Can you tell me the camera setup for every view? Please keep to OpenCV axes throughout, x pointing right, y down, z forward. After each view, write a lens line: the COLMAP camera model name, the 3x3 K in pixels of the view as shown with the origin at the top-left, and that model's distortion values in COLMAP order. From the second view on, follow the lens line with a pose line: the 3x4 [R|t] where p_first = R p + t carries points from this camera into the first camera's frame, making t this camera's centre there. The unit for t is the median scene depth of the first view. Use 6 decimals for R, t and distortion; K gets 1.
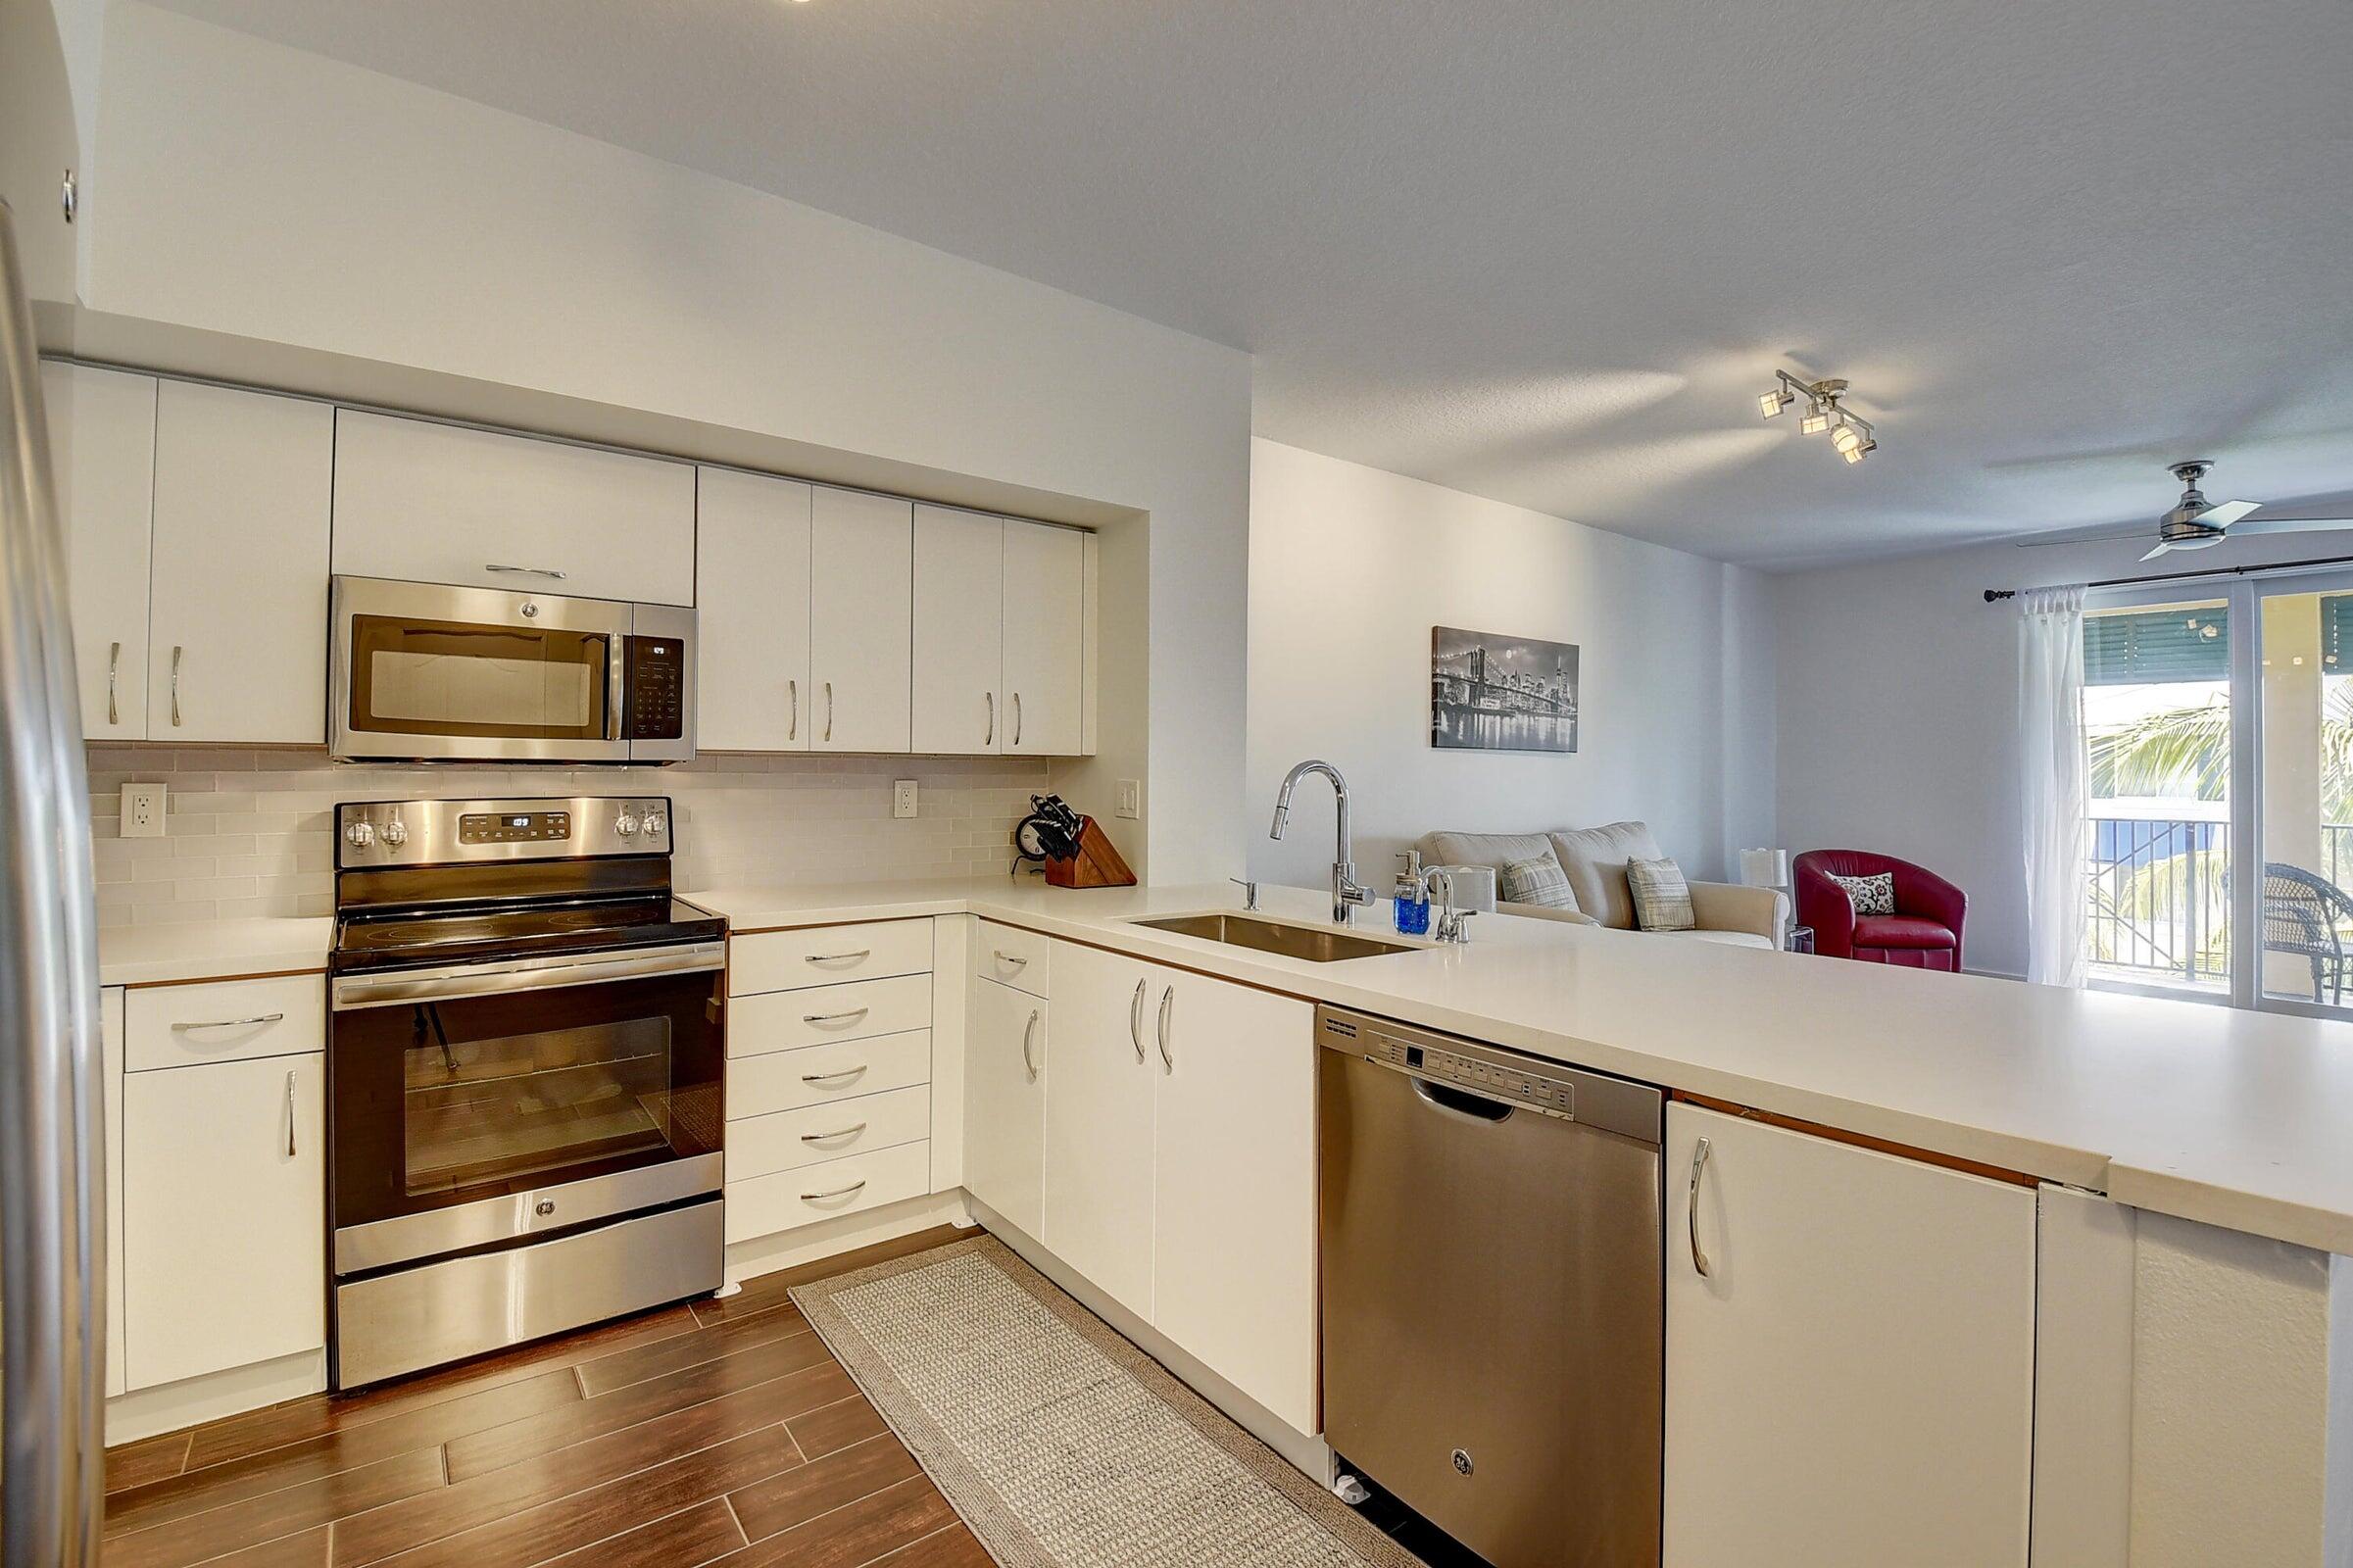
lens RADIAL K [[1034.8, 0, 1170.1], [0, 1034.8, 756.6], [0, 0, 1]] dist [-0.001181, -0.017126]
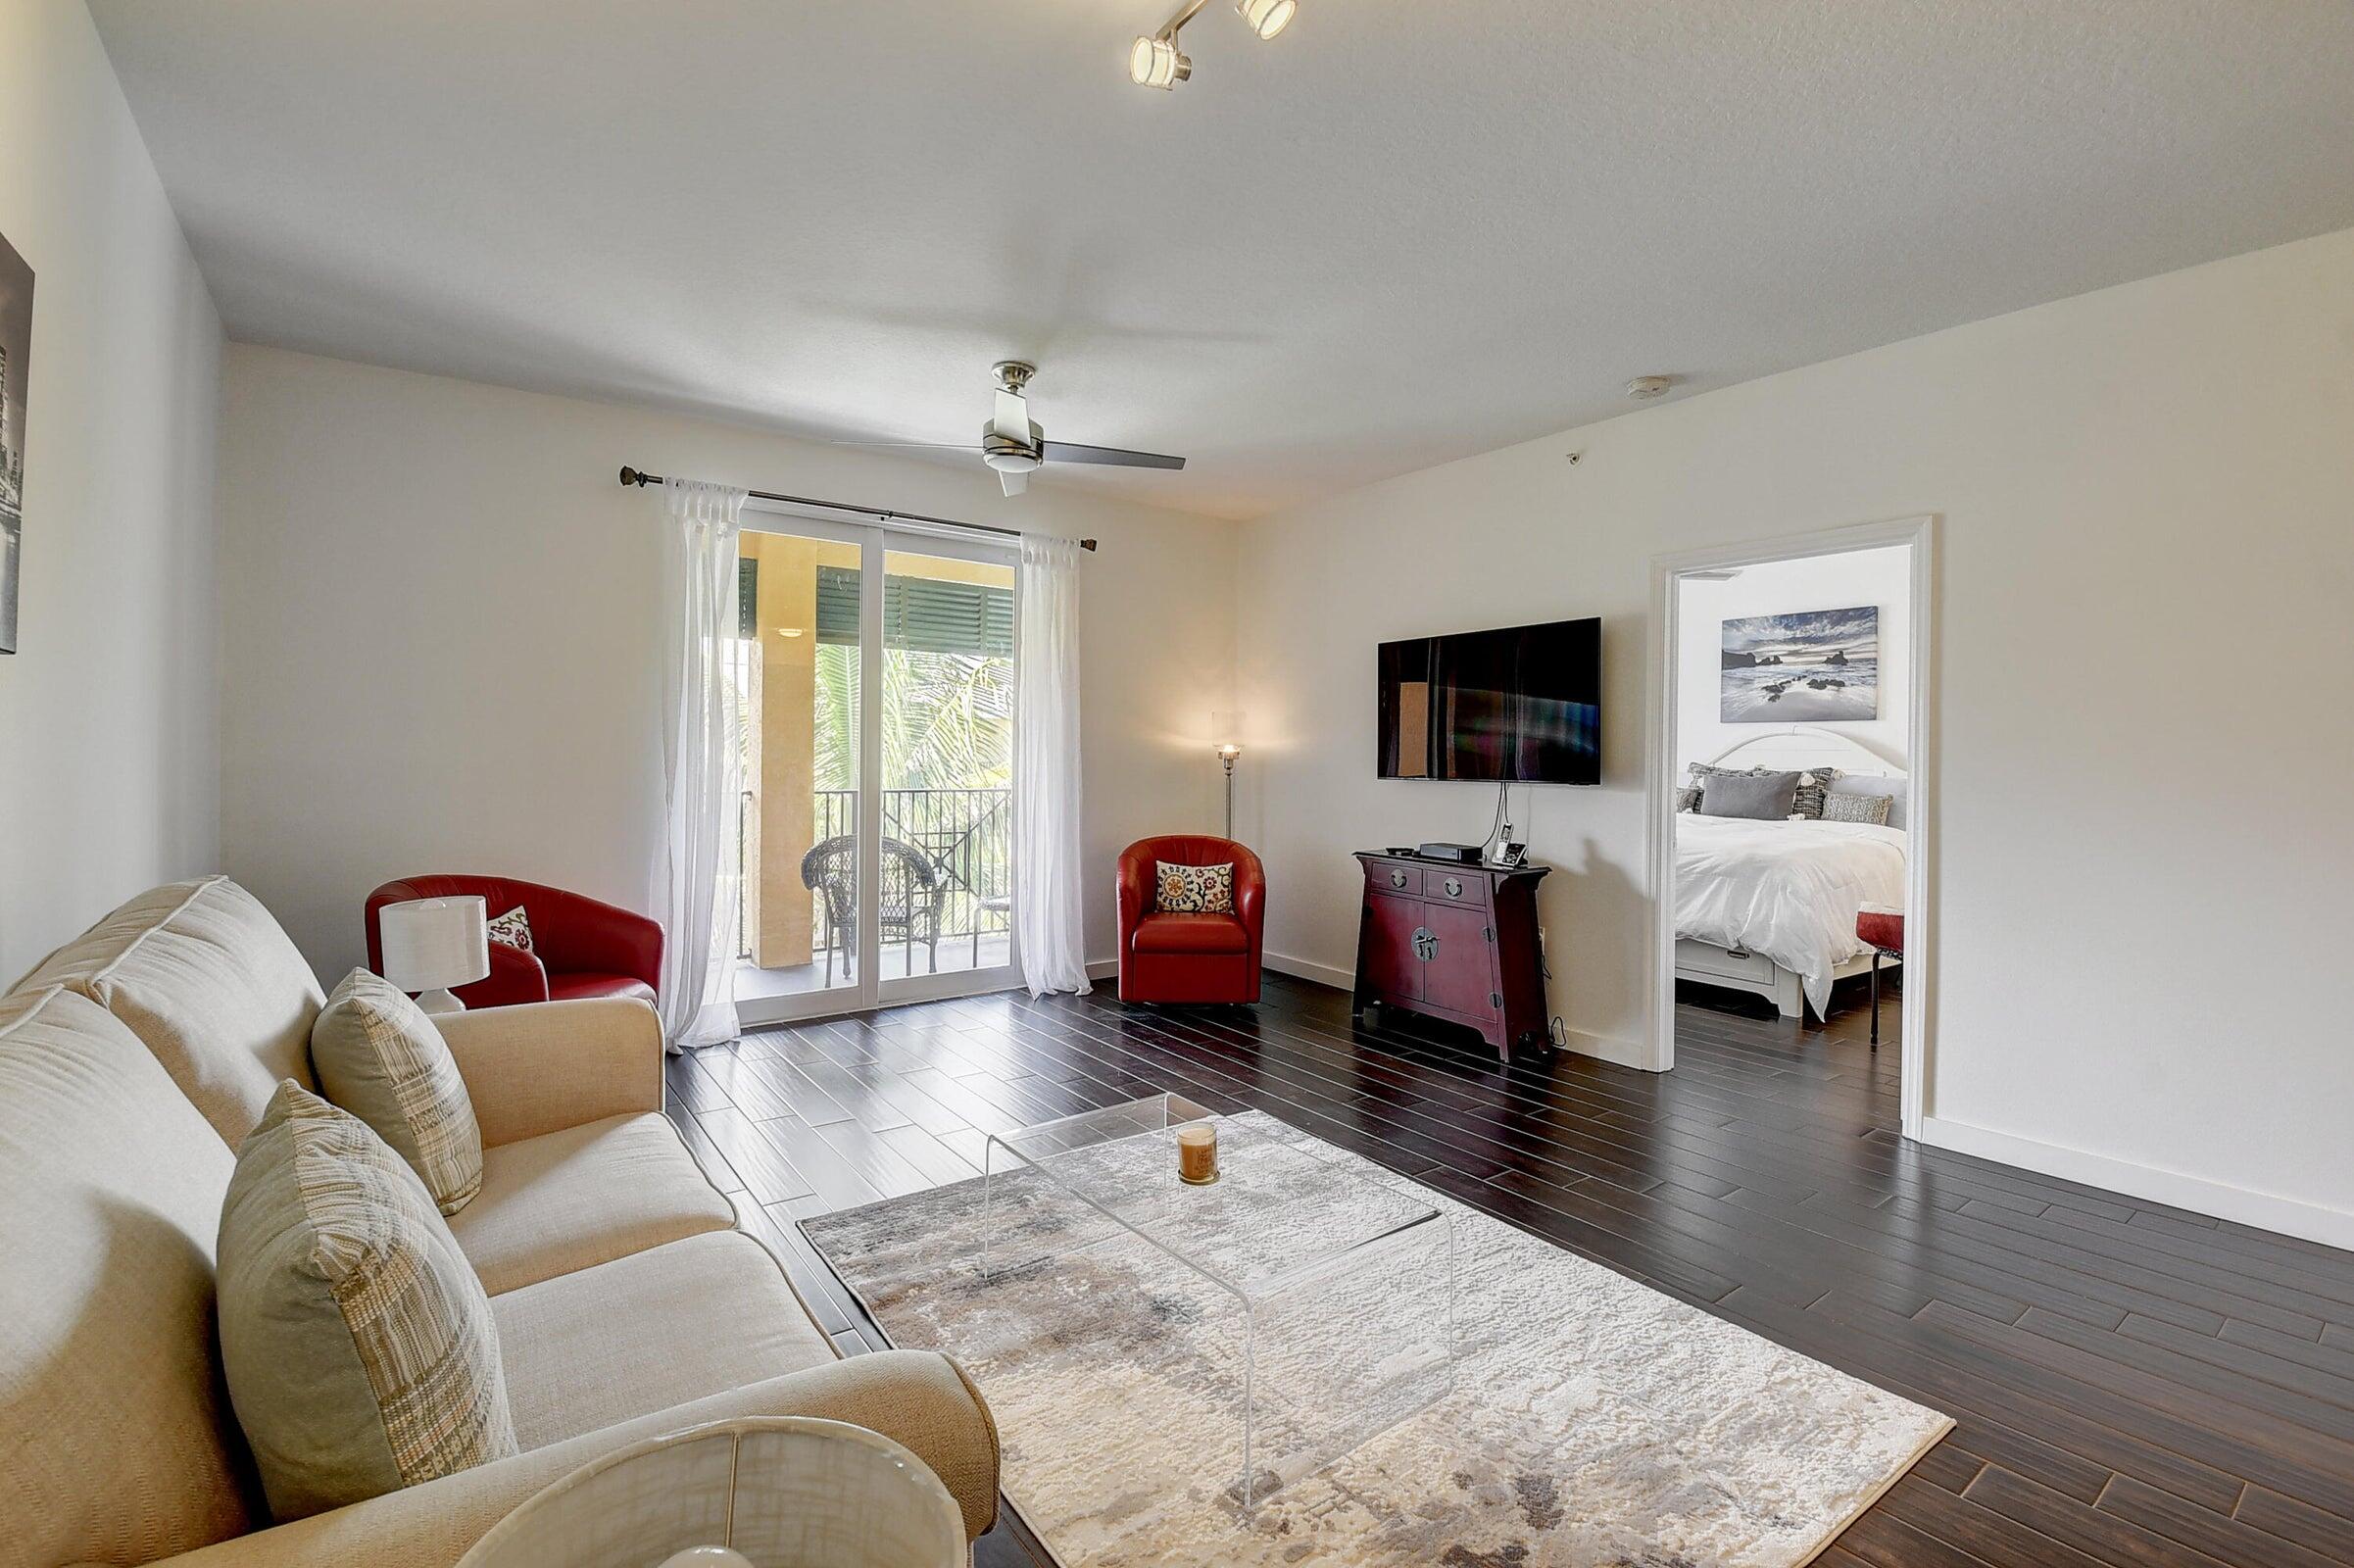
lens RADIAL K [[1031.8, 0, 1174.3], [0, 1031.8, 757.9], [0, 0, 1]] dist [-0.001191, -0.000284]
pose [[0.010458, -0.013899, 0.999849, 0.145948], [-0.025941, 0.999563, 0.014166, 0.014697], [-0.999609, -0.026085, 0.010093, 0.776961]]
